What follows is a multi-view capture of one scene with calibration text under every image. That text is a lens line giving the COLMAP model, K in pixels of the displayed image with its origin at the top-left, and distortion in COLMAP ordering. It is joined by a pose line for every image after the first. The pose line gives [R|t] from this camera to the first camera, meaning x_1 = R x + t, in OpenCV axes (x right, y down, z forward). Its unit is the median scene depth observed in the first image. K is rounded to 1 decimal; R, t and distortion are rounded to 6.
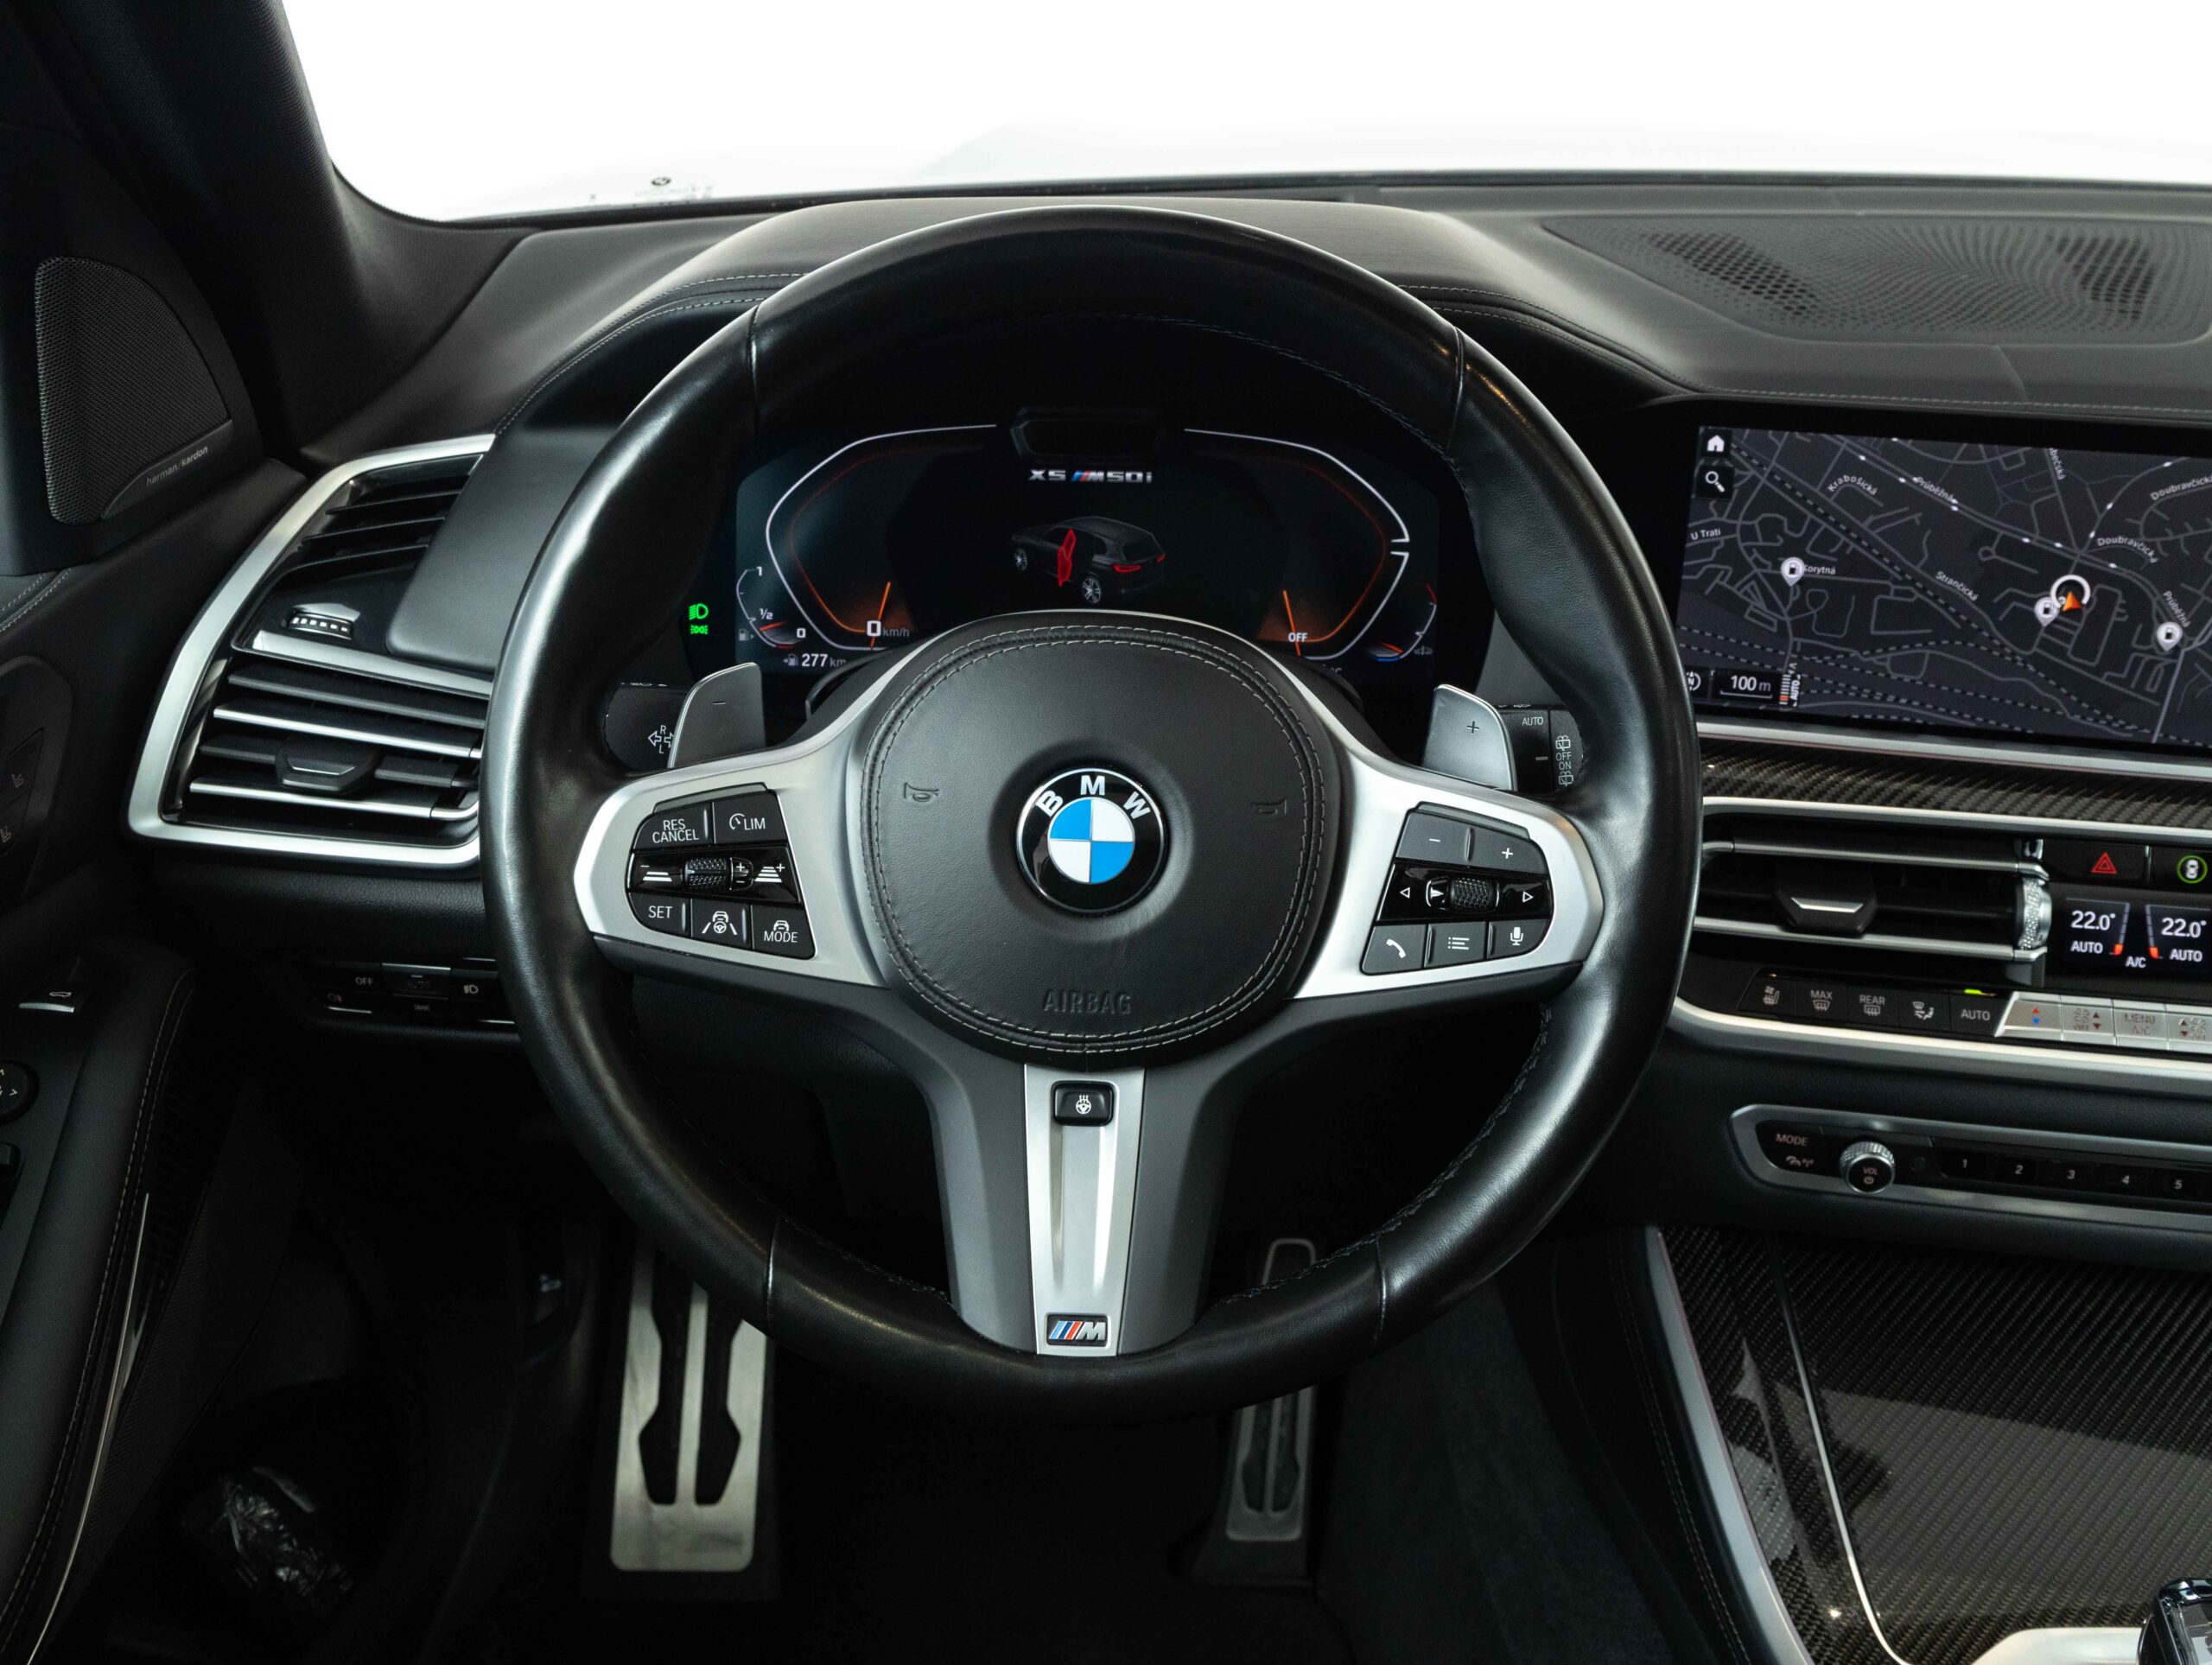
lens RADIAL K [[2013.6, 0, 1141.2], [0, 2013.6, 828.7], [0, 0, 1]] dist [0.013244, 0.000000]
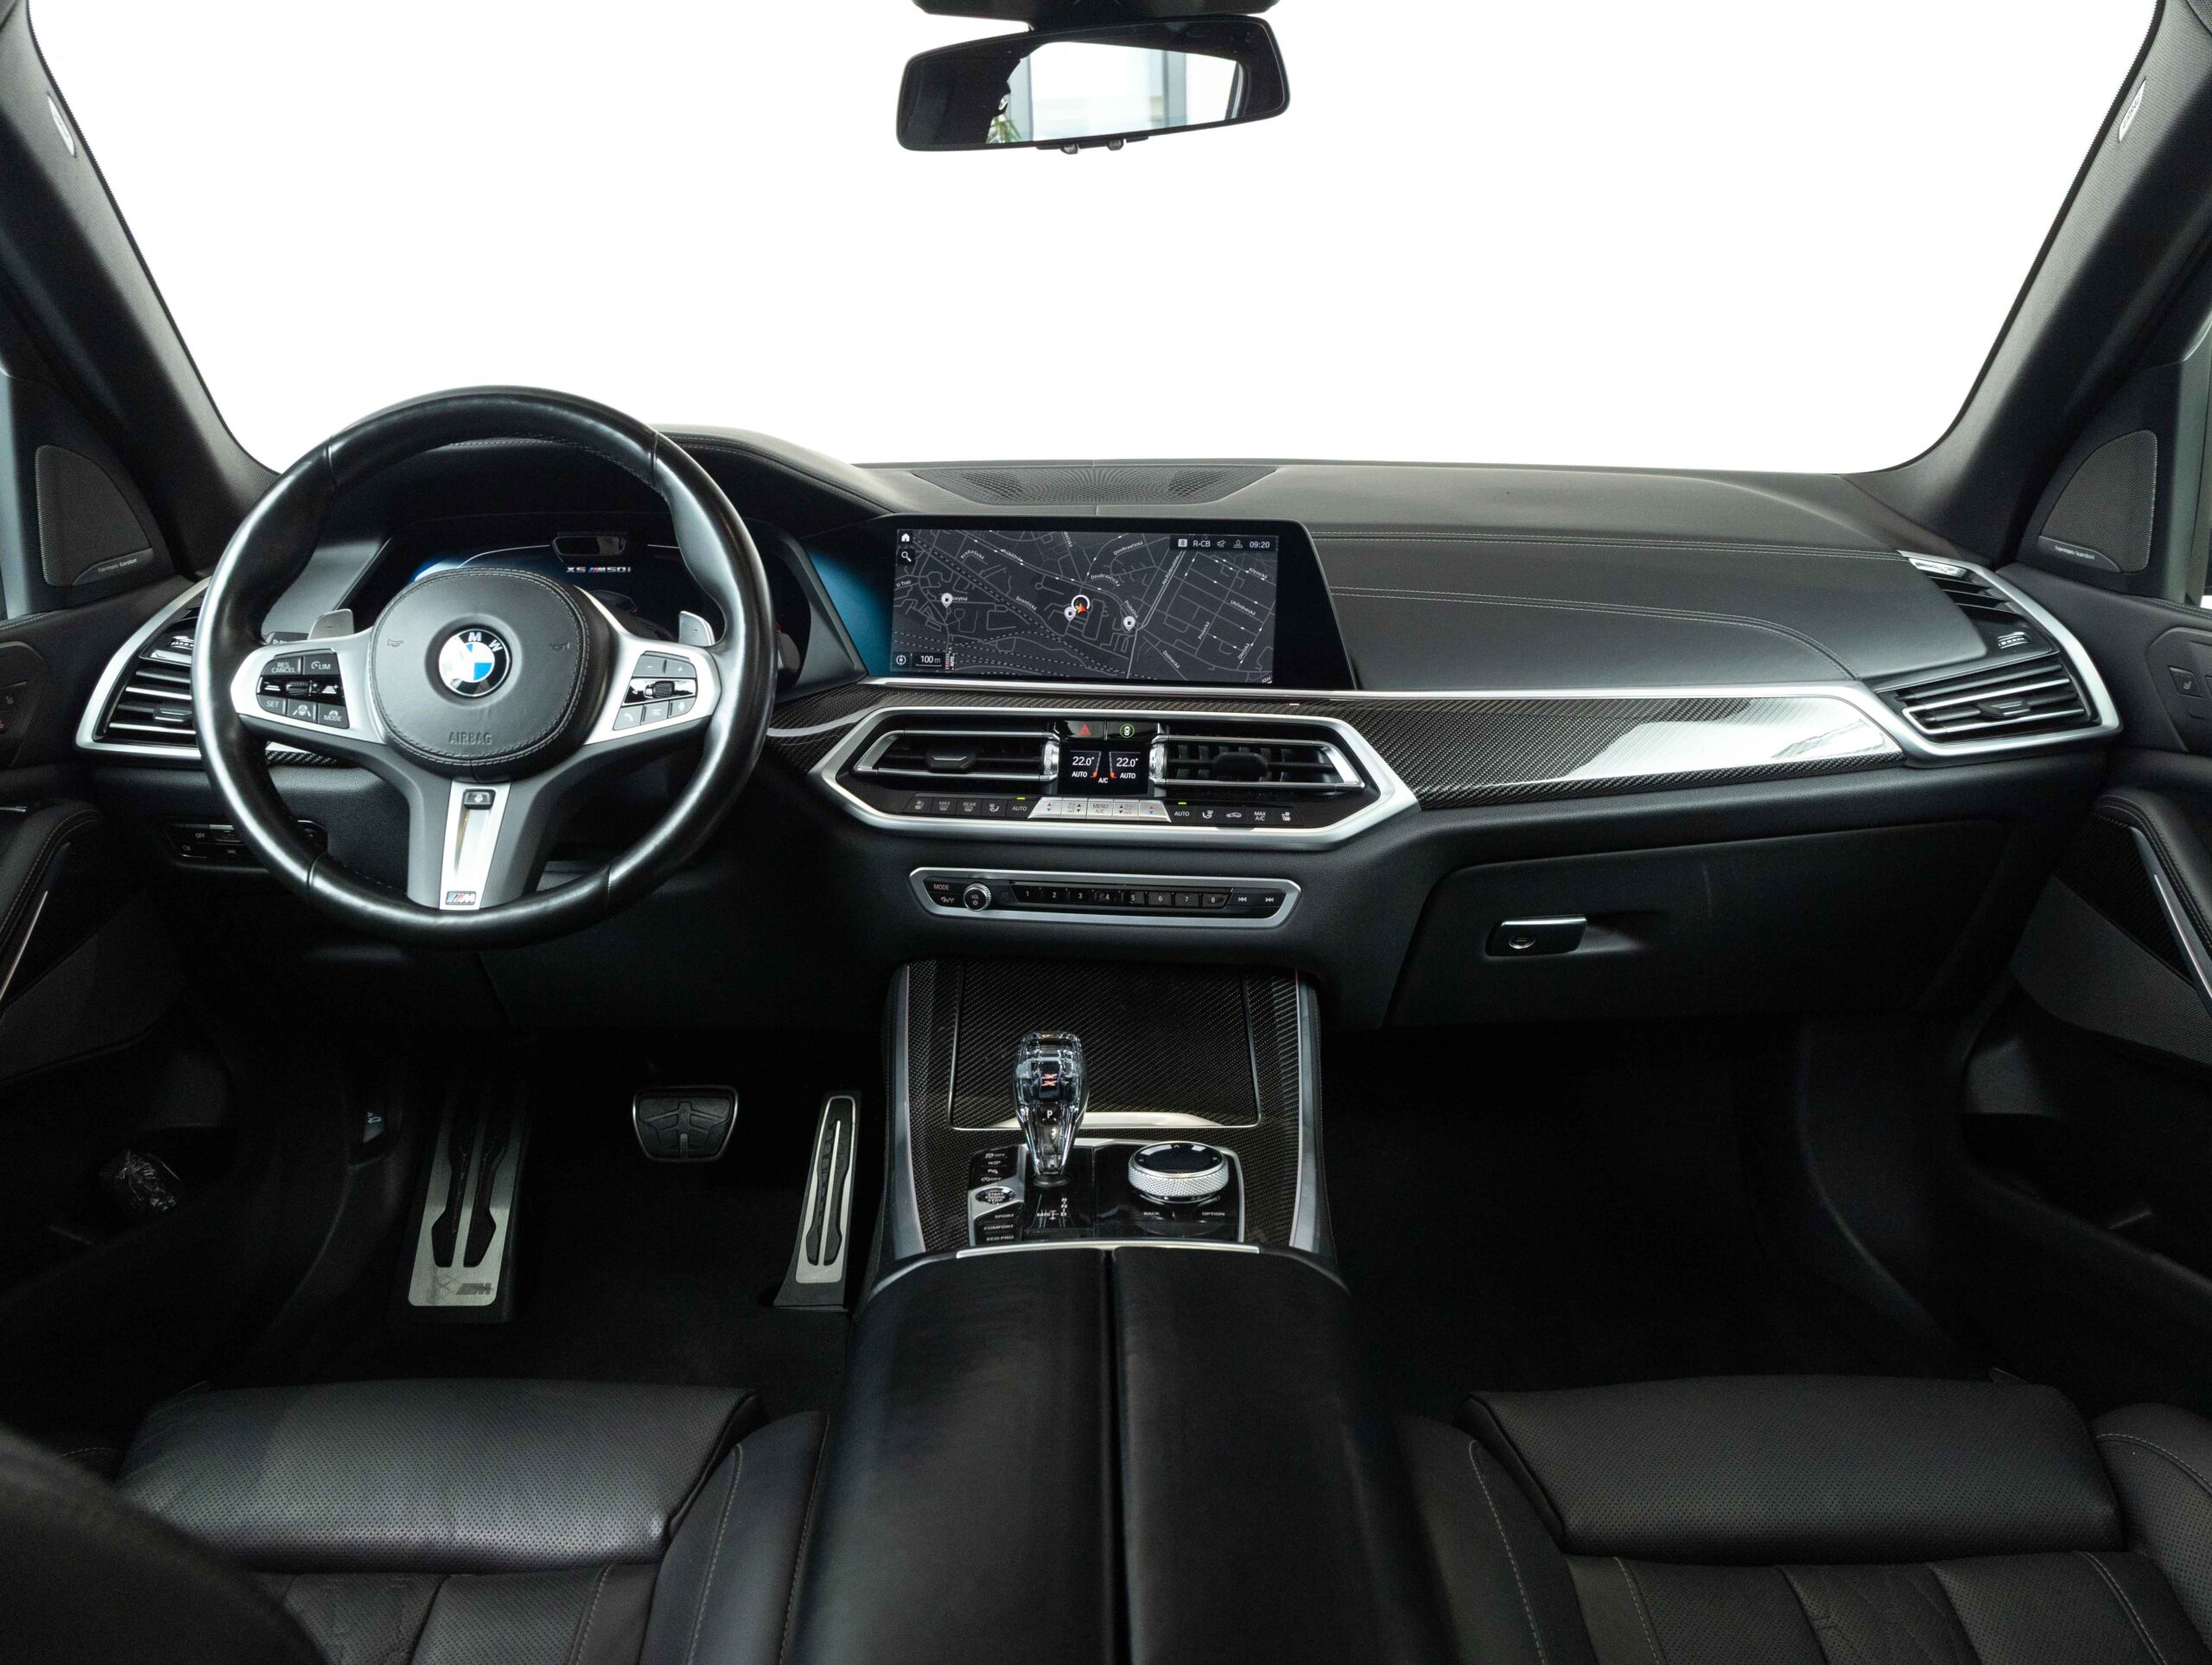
lens RADIAL K [[1530.1, 0, 1098.5], [0, 1530.1, 842.3], [0, 0, 1]] dist [0.001174, -0.026450]
pose [[0.999731, -0.023111, 0.001976, 0.469830], [0.023105, 0.984723, -0.172586, 0.364697], [0.002043, 0.172586, 0.984992, -0.412177]]
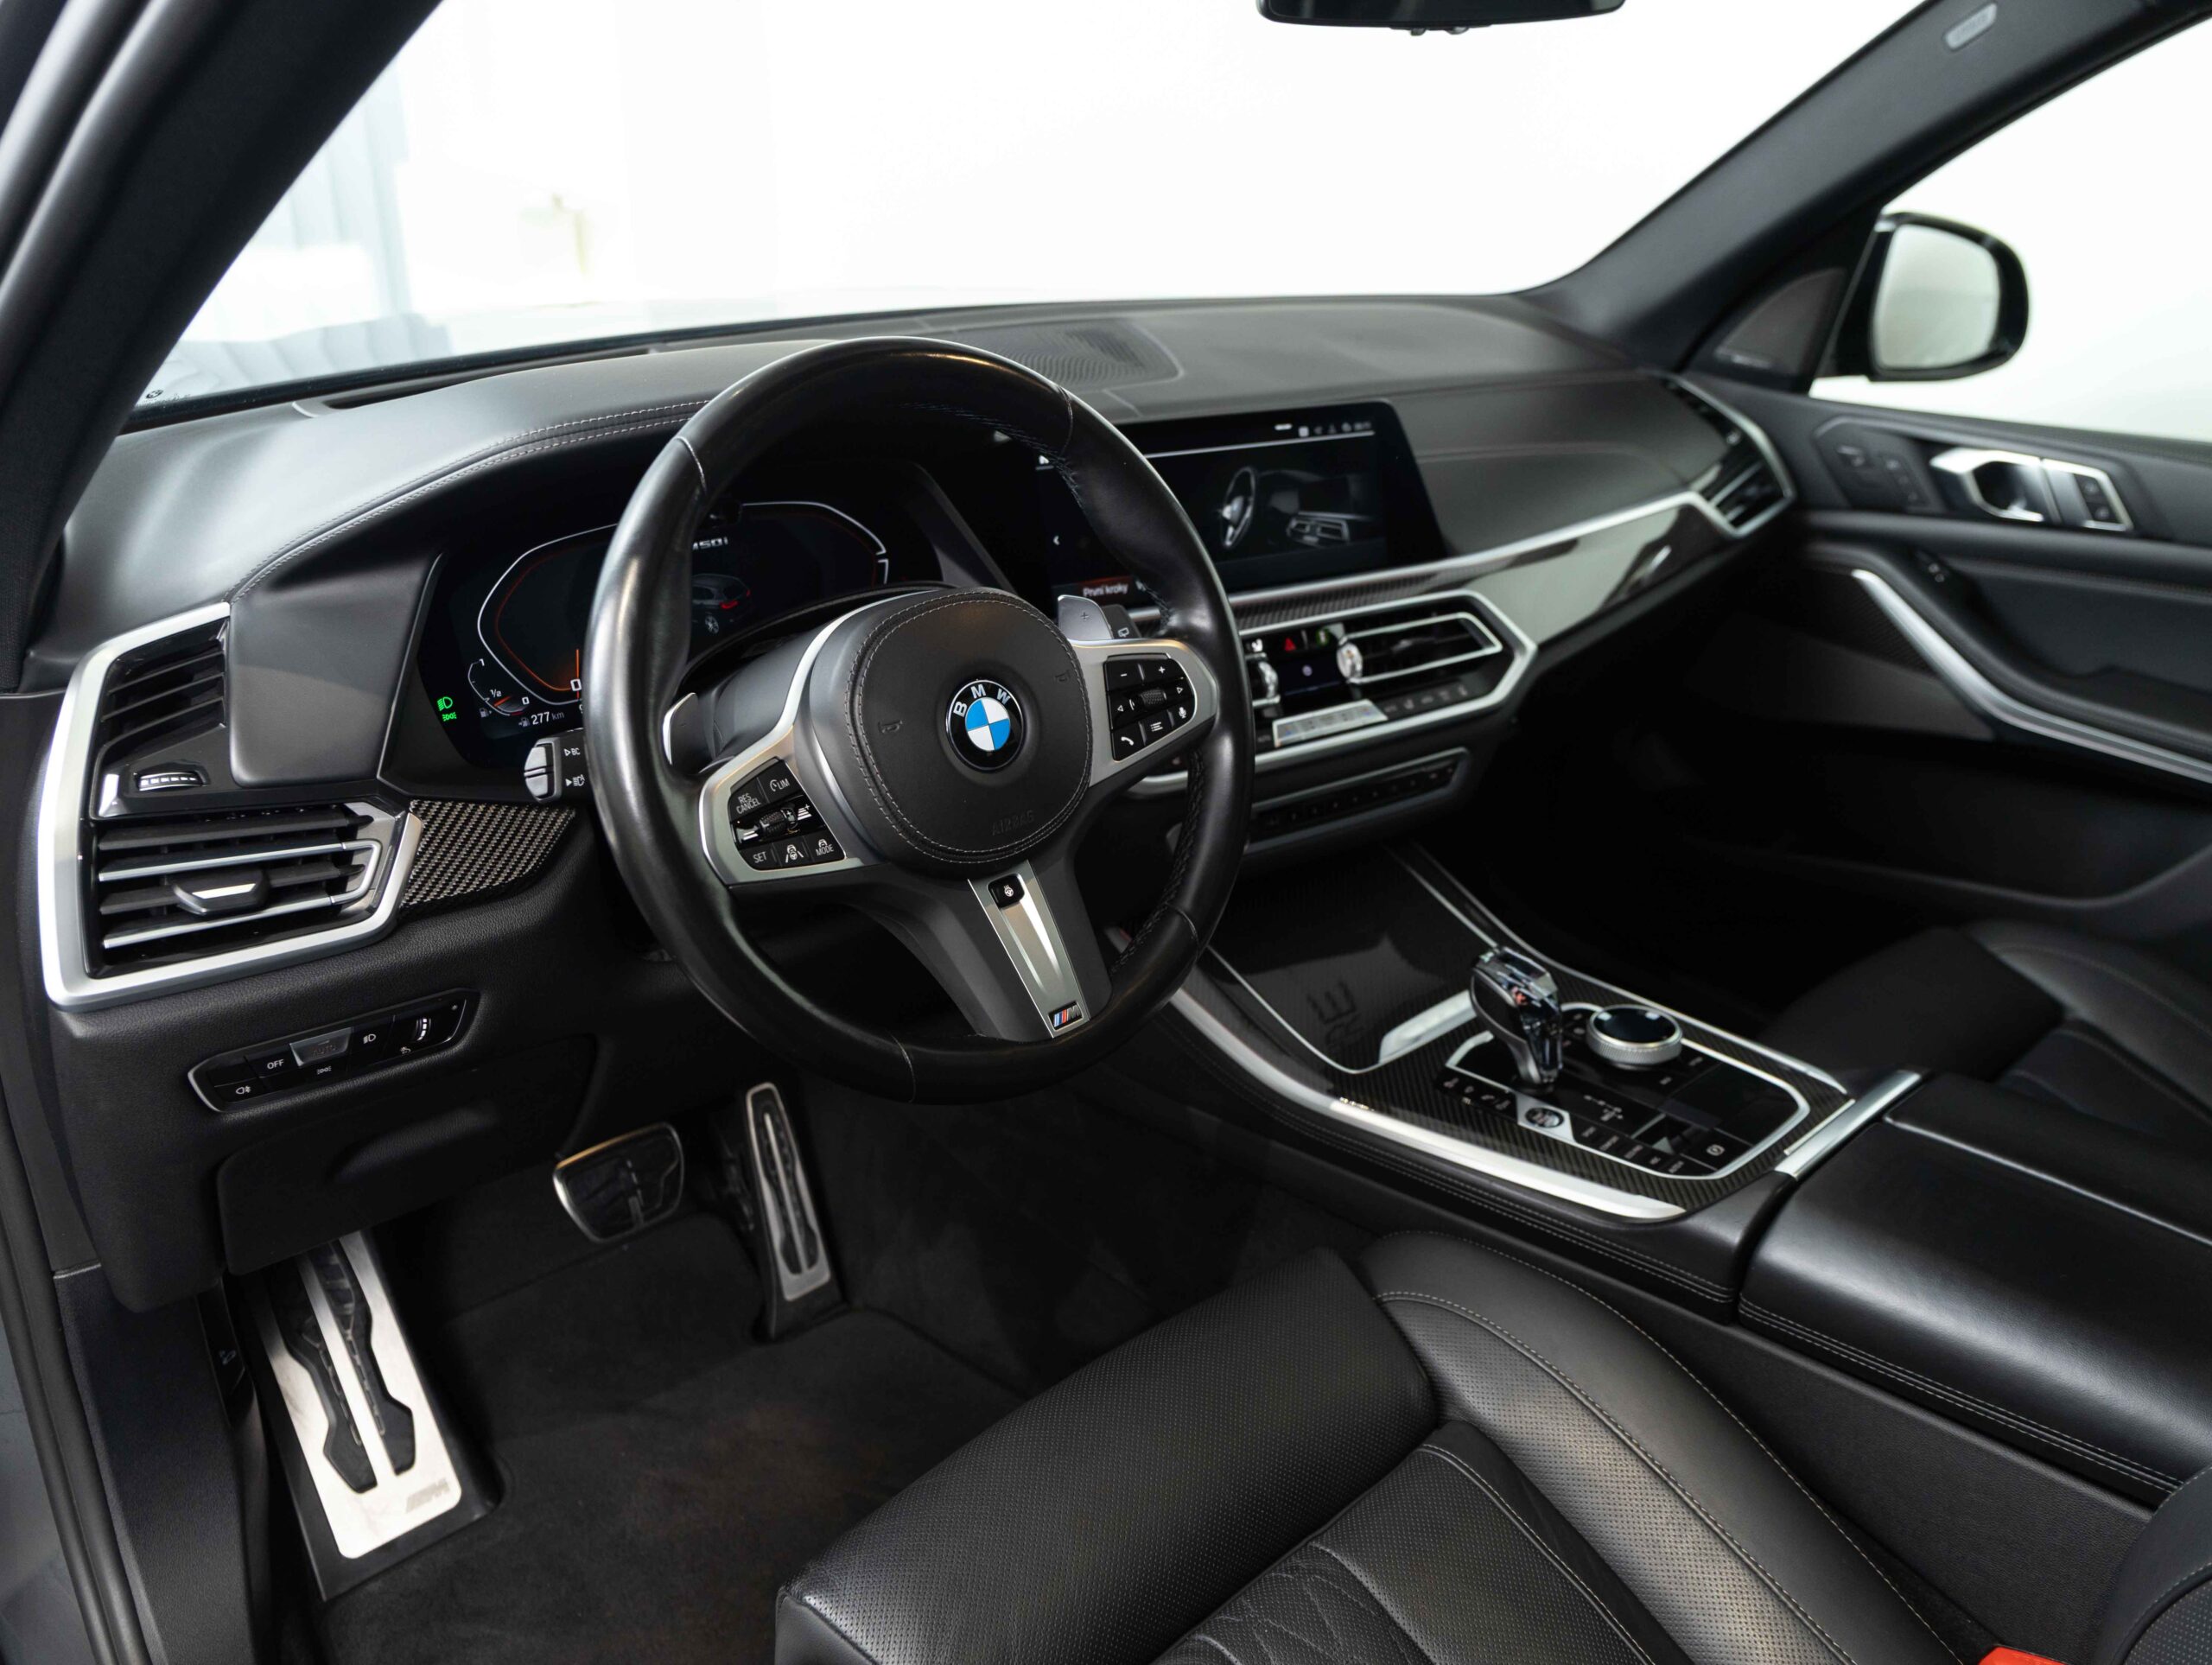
lens RADIAL K [[1530.1, 0, 1078.8], [0, 1530.1, 836.4], [0, 0, 1]] dist [0.001174, -0.026450]
pose [[0.762870, -0.287075, 0.579325, -0.529459], [0.279715, 0.954370, 0.104586, -0.017053], [-0.582915, 0.082260, 0.808359, -0.012121]]
